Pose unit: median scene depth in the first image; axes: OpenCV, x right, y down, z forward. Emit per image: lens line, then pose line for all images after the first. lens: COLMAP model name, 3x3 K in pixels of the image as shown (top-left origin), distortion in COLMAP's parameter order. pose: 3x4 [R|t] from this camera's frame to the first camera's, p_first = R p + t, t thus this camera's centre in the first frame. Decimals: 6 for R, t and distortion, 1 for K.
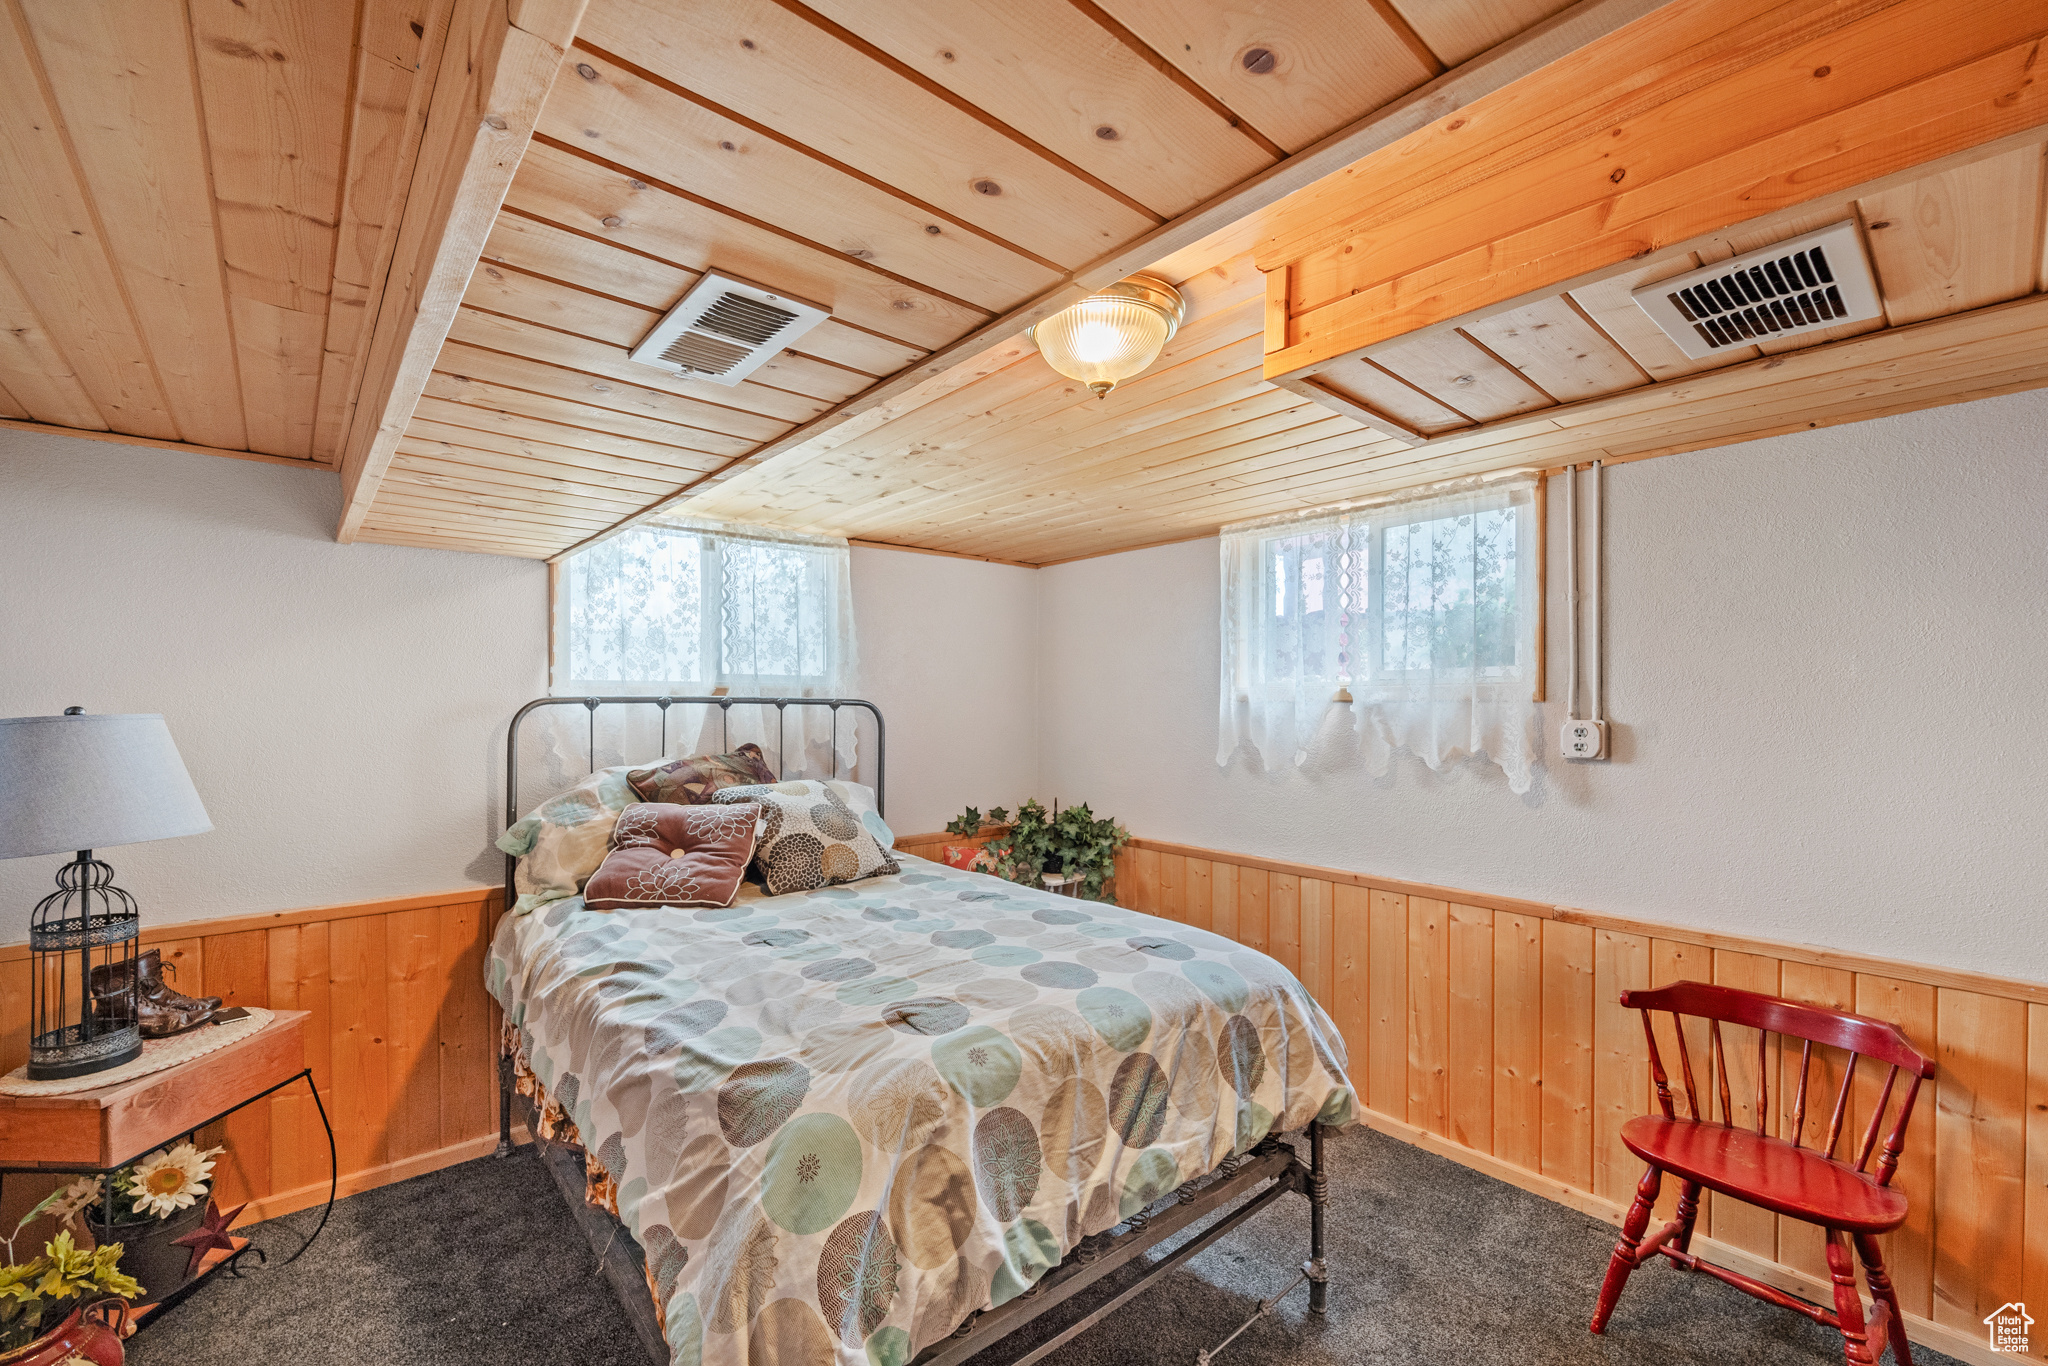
lens RADIAL K [[848.0, 0, 1031.0], [0, 848.0, 696.0], [0, 0, 1]] dist [-0.001497, -0.000760]
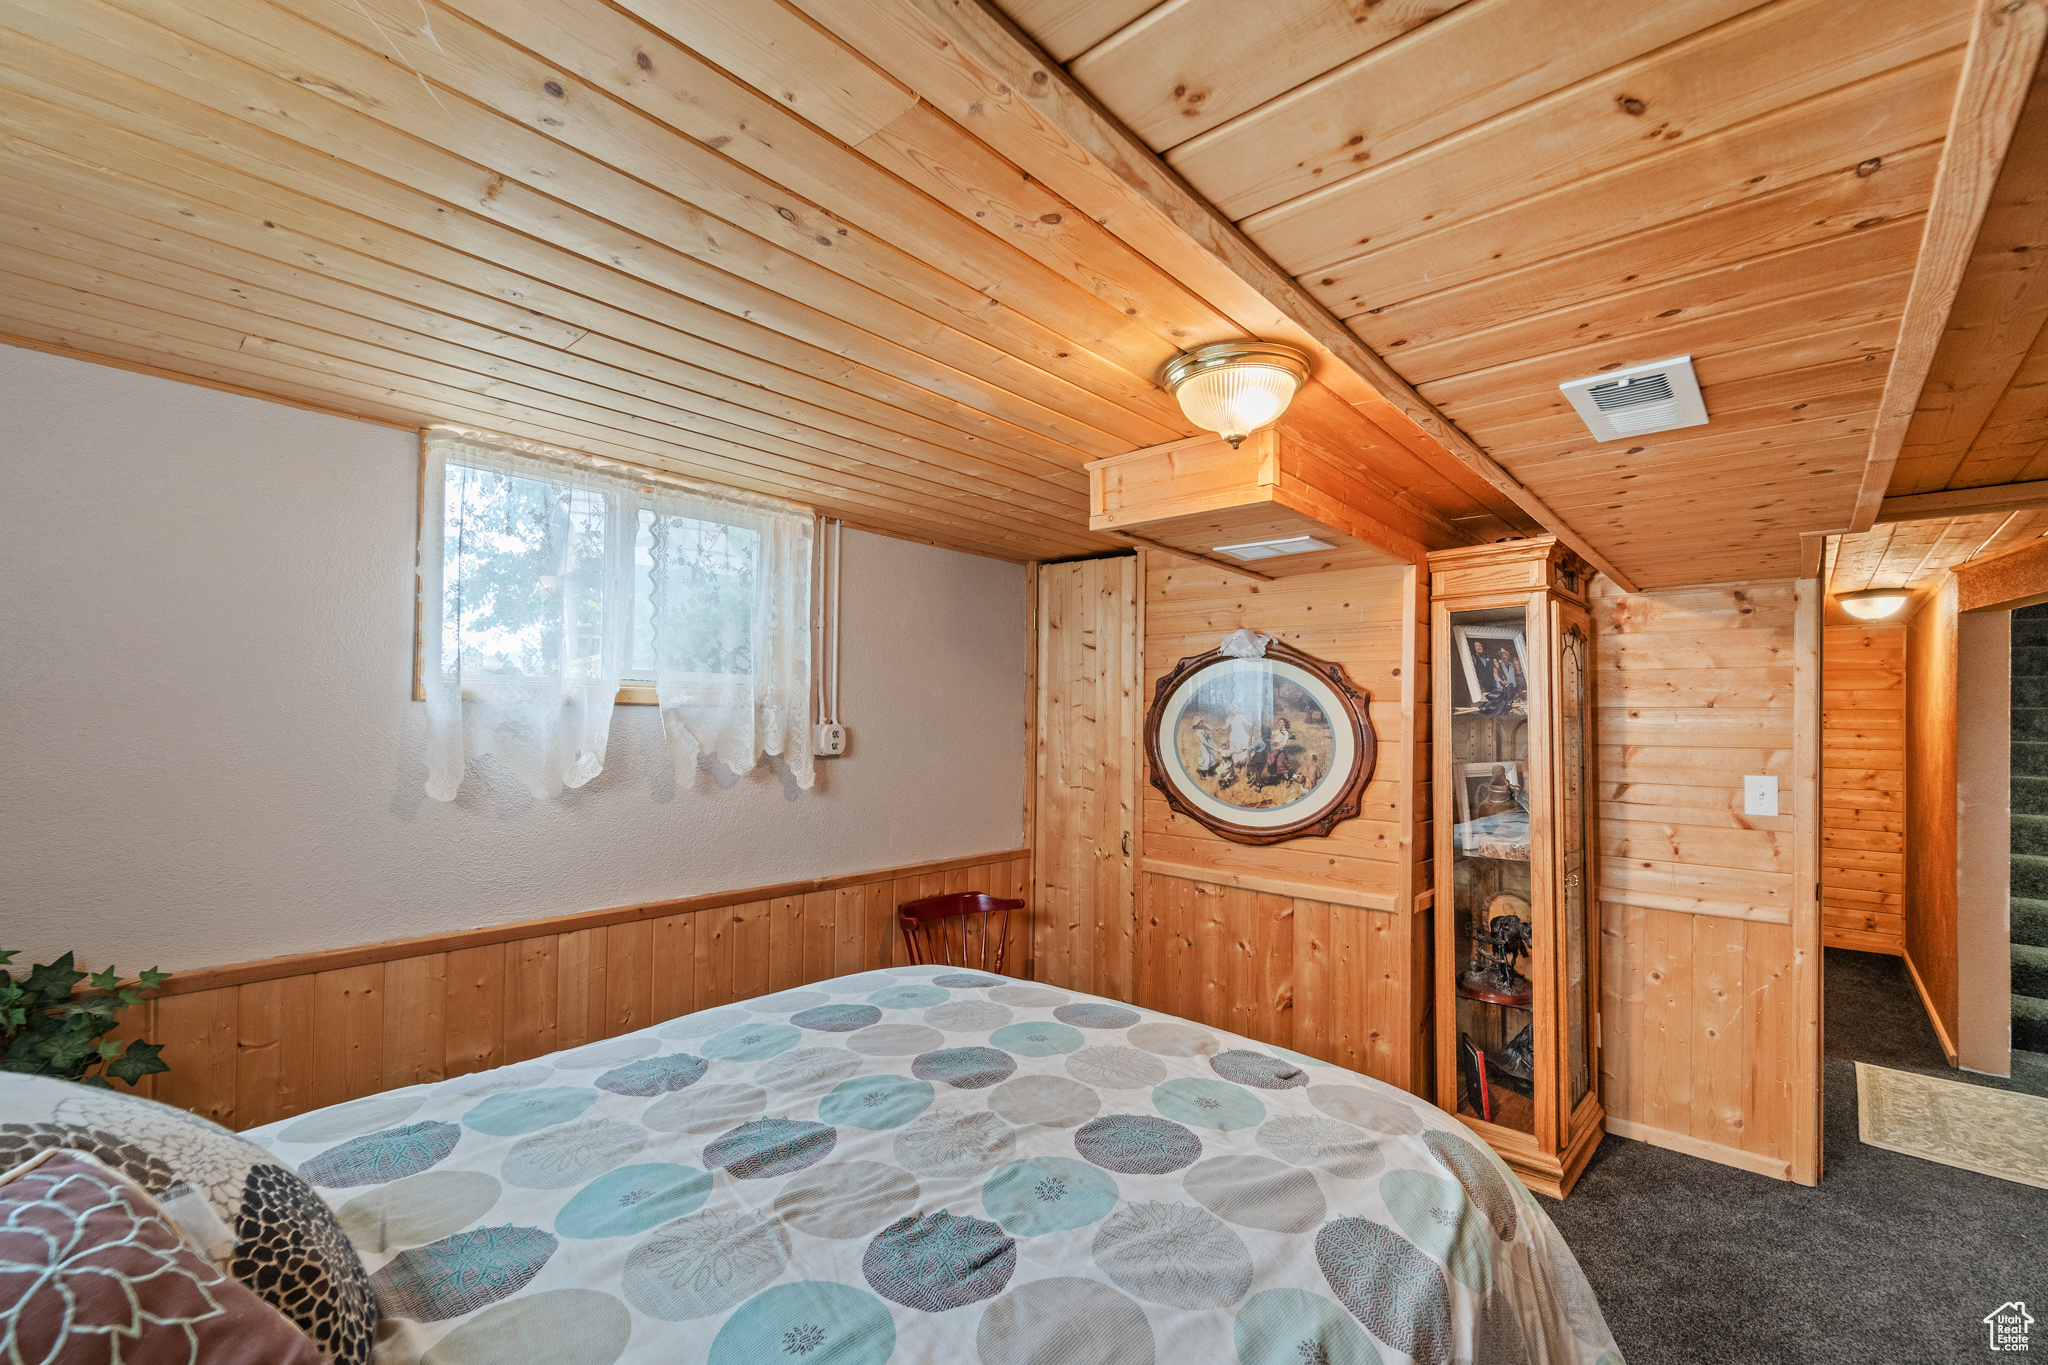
lens RADIAL K [[848.0, 0, 1032.5], [0, 848.0, 701.0], [0, 0, 1]] dist [-0.001497, -0.000760]
pose [[-0.115141, 0.013668, 0.993255, -0.545281], [-0.028936, 0.999435, -0.017107, 0.005976], [-0.992928, -0.030711, -0.114680, 0.748020]]
